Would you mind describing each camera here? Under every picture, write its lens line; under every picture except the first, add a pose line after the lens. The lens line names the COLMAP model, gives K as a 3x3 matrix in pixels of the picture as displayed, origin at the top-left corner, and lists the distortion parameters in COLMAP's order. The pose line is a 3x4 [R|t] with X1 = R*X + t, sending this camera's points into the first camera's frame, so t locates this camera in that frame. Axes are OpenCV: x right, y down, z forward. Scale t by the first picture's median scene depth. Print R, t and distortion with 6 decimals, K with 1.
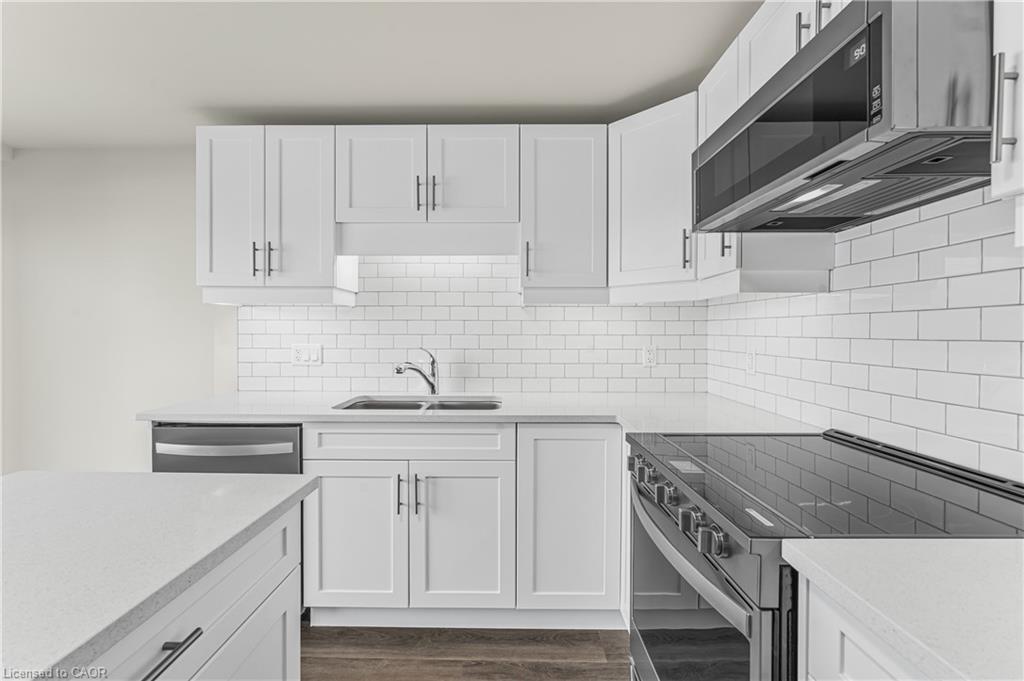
lens RADIAL K [[448.1, 0, 510.2], [0, 448.1, 336.9], [0, 0, 1]] dist [-0.000287, -0.000135]
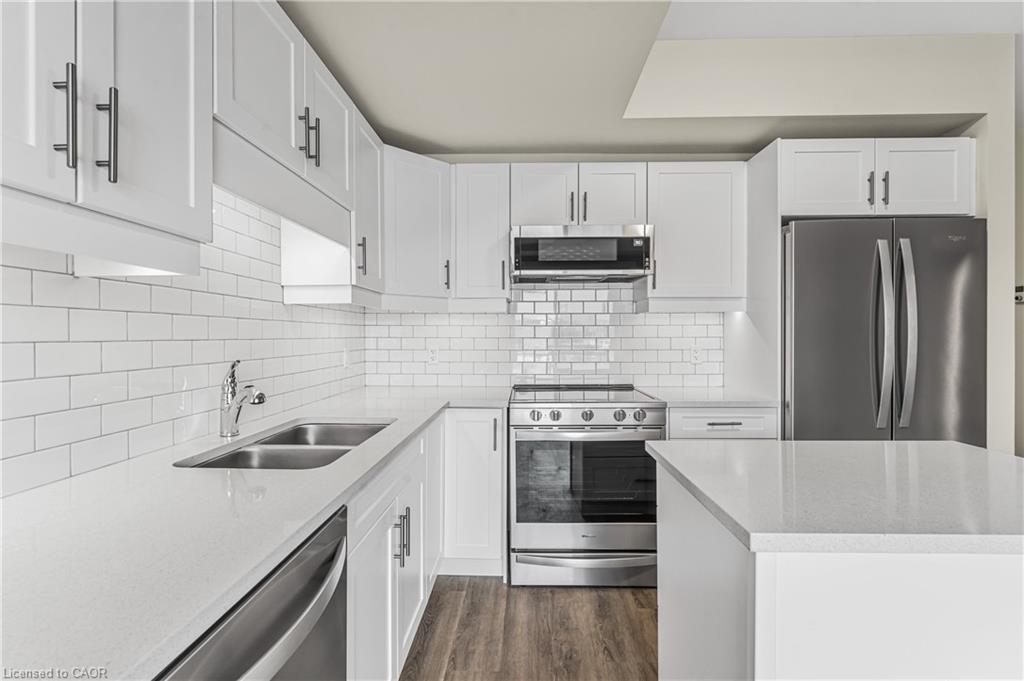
lens RADIAL K [[469.6, 0, 511.8], [0, 469.6, 338.7], [0, 0, 1]] dist [0.001103, 0.000261]
pose [[0.024172, -0.009875, 0.999659, -0.911482], [0.011515, 0.999888, 0.009599, -0.009457], [-0.999641, 0.011279, 0.024283, 0.670038]]
